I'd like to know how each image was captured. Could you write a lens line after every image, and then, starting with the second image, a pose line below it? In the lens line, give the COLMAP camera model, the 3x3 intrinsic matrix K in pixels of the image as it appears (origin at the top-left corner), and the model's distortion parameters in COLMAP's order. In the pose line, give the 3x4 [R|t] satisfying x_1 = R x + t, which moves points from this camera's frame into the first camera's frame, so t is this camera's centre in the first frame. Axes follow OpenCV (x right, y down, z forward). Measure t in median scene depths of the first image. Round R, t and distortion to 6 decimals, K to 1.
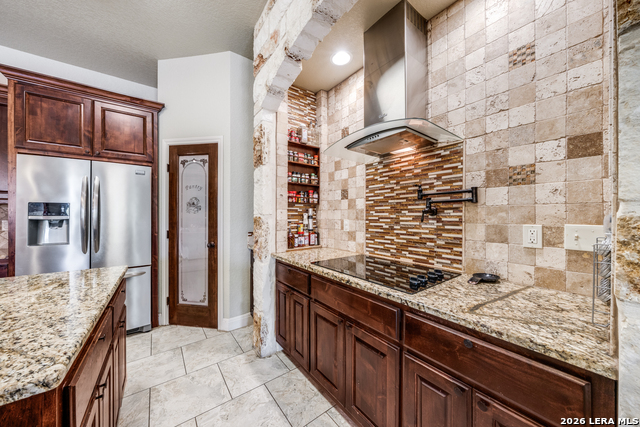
lens RADIAL K [[218.2, 0, 318.4], [0, 218.2, 214.4], [0, 0, 1]] dist [-0.000869, -0.000043]
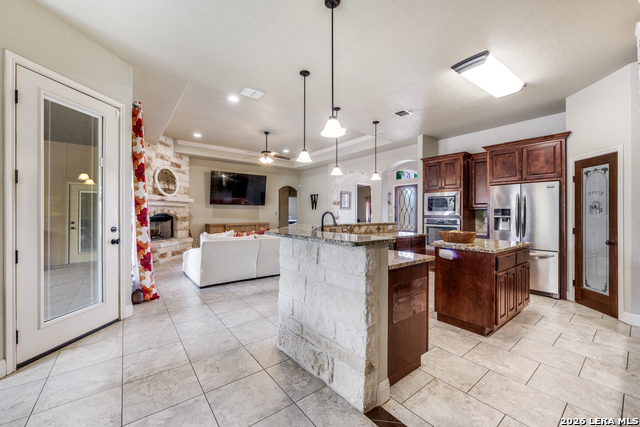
lens RADIAL K [[251.9, 0, 317.0], [0, 251.9, 212.3], [0, 0, 1]] dist [-0.001635, -0.000006]
pose [[0.014859, -0.004991, -0.999877, 0.850706], [-0.005610, 0.999971, -0.005075, -0.001720], [0.999874, 0.005685, 0.014830, -0.590775]]
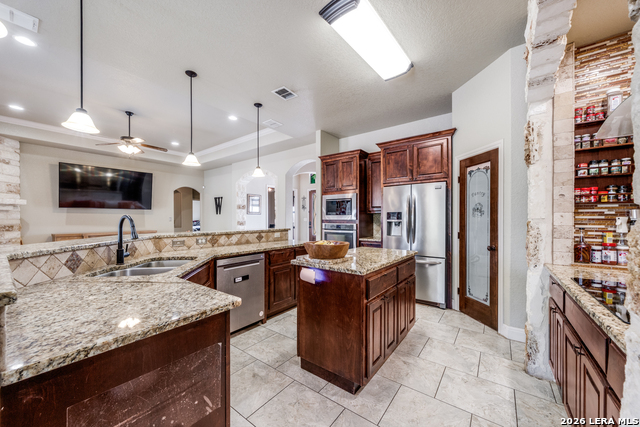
lens RADIAL K [[239.4, 0, 316.4], [0, 239.4, 220.9], [0, 0, 1]] dist [-0.001149, -0.000125]
pose [[0.270469, 0.007939, -0.962696, 0.400417], [0.002058, 0.999959, 0.008825, -0.000865], [0.962727, -0.004368, 0.270441, -0.115961]]
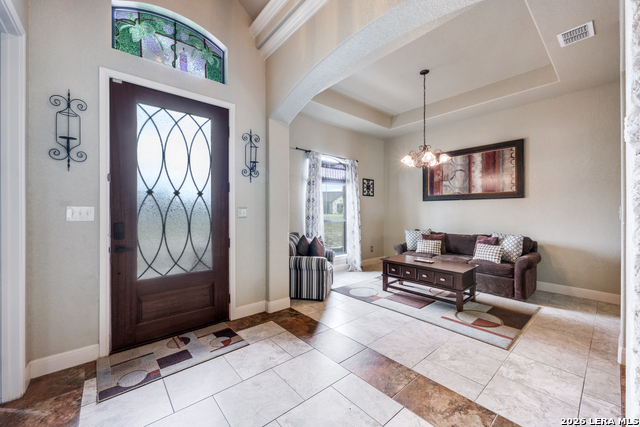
lens RADIAL K [[251.9, 0, 317.0], [0, 251.9, 212.3], [0, 0, 1]] dist [-0.001635, -0.000006]
pose [[0.998099, -0.001843, 0.061597, -3.158709], [0.001782, 0.999998, 0.001043, 0.008292], [-0.061598, -0.000931, 0.998101, -0.090832]]
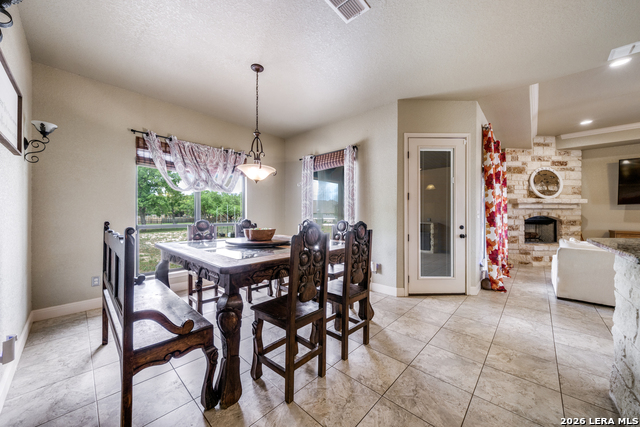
lens RADIAL K [[232.0, 0, 320.0], [0, 232.0, 213.5], [0, 0, 1]] dist [-0.000973, -0.000074]
pose [[-0.984079, -0.007998, -0.177551, 0.825285], [-0.007862, 0.999968, -0.001471, -0.001291], [0.177557, -0.000052, -0.984110, -0.177934]]
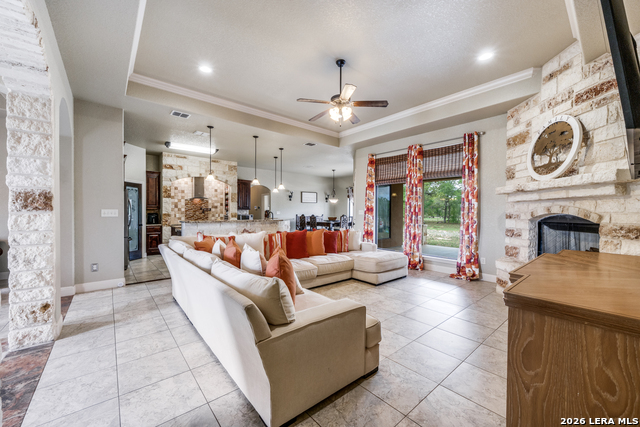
lens RADIAL K [[251.9, 0, 317.0], [0, 251.9, 212.3], [0, 0, 1]] dist [-0.001635, -0.000006]
pose [[-0.058553, 0.001181, 0.998284, -3.704194], [-0.002260, 0.999997, -0.001316, -0.001859], [-0.998282, -0.002333, -0.058550, -0.901655]]
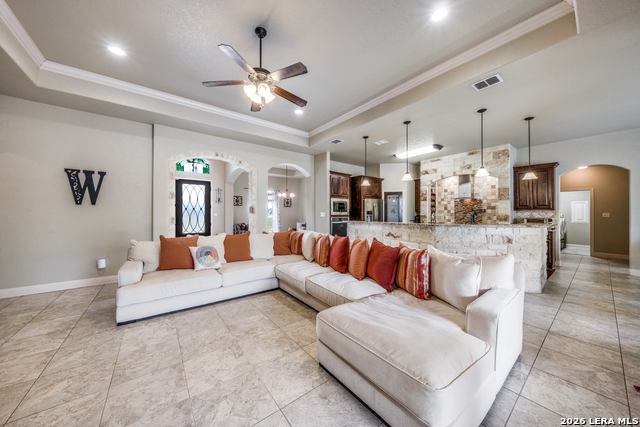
lens RADIAL K [[216.4, 0, 319.1], [0, 216.4, 212.3], [0, 0, 1]] dist [-0.001655, -0.000071]
pose [[0.999923, 0.000983, 0.012332, -1.825802], [-0.000900, 0.999977, -0.006710, -0.006438], [-0.012338, 0.006698, 0.999901, -2.273332]]
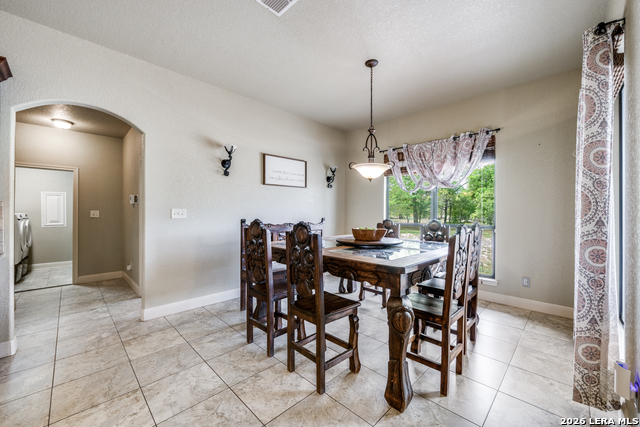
lens RADIAL K [[251.9, 0, 317.0], [0, 251.9, 212.3], [0, 0, 1]] dist [-0.001635, -0.000006]
pose [[-0.138572, 0.001924, 0.990351, -0.335827], [0.001250, 0.999998, -0.001768, -0.001160], [-0.990352, 0.000993, -0.138574, -1.015739]]
